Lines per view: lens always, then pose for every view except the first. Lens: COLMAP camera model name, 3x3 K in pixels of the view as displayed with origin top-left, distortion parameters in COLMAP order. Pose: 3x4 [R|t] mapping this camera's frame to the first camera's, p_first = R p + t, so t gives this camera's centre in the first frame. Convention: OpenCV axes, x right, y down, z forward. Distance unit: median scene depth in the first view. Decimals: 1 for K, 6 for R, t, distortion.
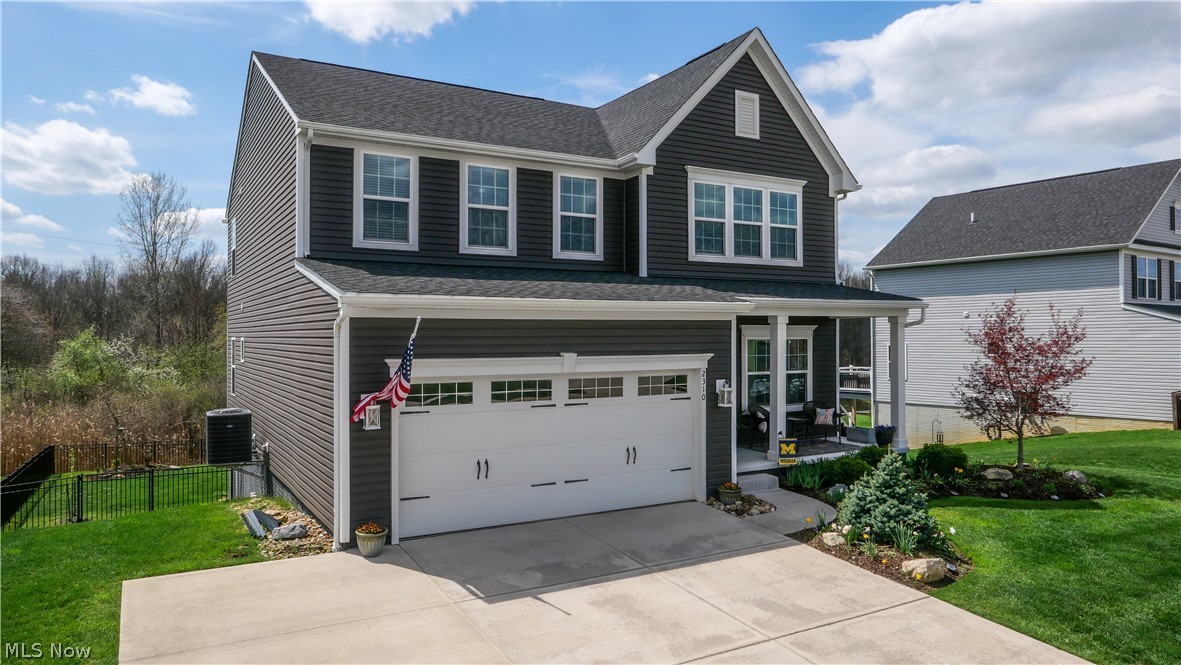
lens RADIAL K [[813.7, 0, 590.5], [0, 813.7, 332.5], [0, 0, 1]] dist [0.004058, 0.000701]
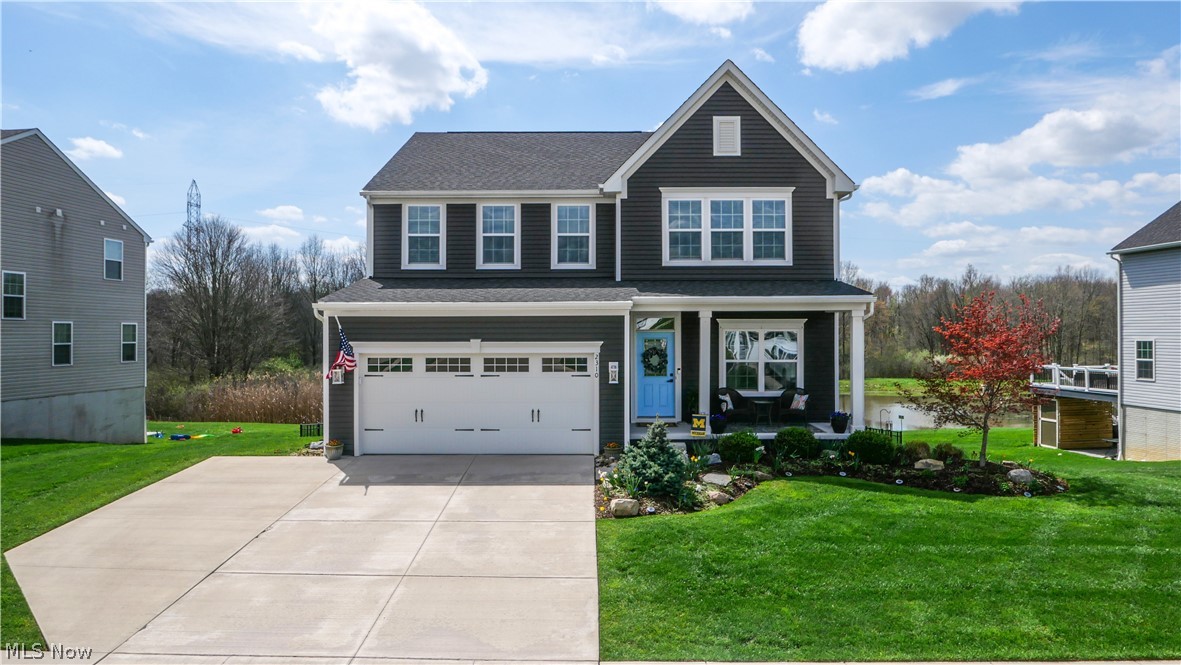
lens RADIAL K [[787.8, 0, 590.5], [0, 787.8, 332.5], [0, 0, 1]] dist [0.002845, 0.000711]
pose [[0.846723, 0.004053, -0.532019, 0.668996], [-0.000143, 0.999973, 0.007391, 0.002113], [0.532034, -0.006182, 0.846700, -0.049339]]
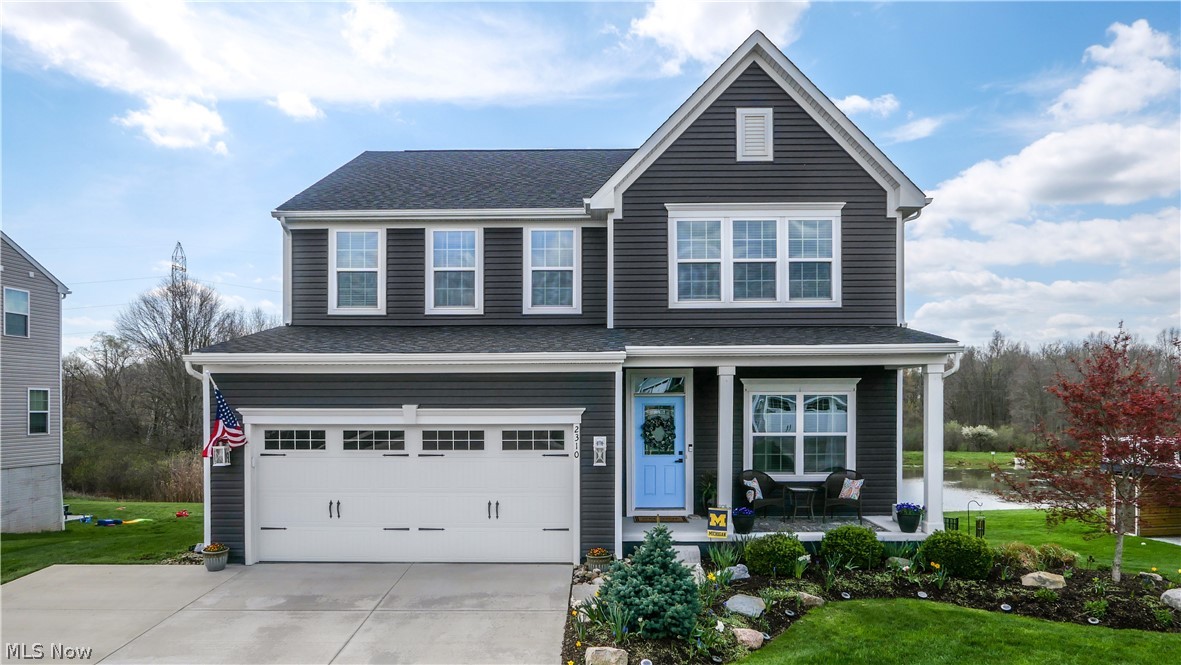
lens RADIAL K [[795.4, 0, 596.4], [0, 795.4, 416.4], [0, 0, 1]] dist [-0.002580, -0.000025]
pose [[0.843165, 0.012065, -0.537520, 0.545762], [0.000709, 0.999722, 0.023551, 0.012359], [0.537655, -0.020238, 0.842922, 0.207714]]
